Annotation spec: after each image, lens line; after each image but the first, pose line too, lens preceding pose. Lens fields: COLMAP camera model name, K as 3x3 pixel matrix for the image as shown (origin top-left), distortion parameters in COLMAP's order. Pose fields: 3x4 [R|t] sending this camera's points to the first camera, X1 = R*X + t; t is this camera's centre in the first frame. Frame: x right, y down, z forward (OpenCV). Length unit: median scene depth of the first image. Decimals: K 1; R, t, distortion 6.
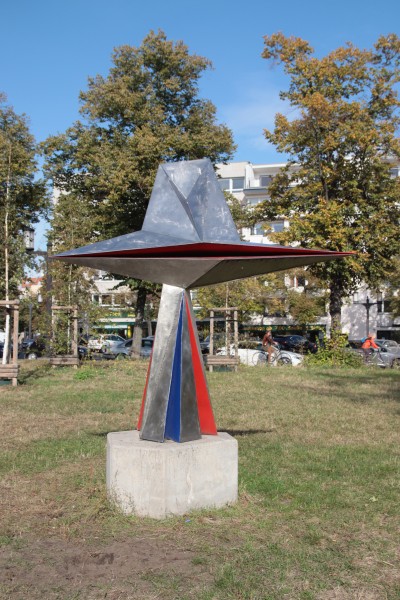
lens RADIAL K [[703.9, 0, 200.2], [0, 703.9, 299.6], [0, 0, 1]] dist [0.040431, 0.000000]
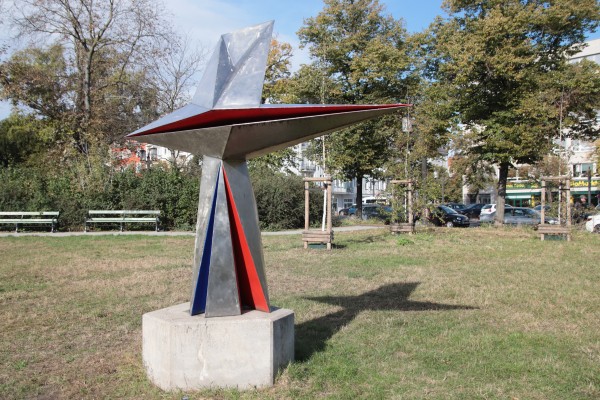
lens RADIAL K [[570.3, 0, 300.0], [0, 570.3, 200.6], [0, 0, 1]] dist [-0.021418, 0.000000]
pose [[0.840338, -0.013677, -0.541890, 0.164994], [0.036673, 0.998826, 0.031661, 0.006963], [0.540821, -0.046479, 0.839853, 0.134440]]
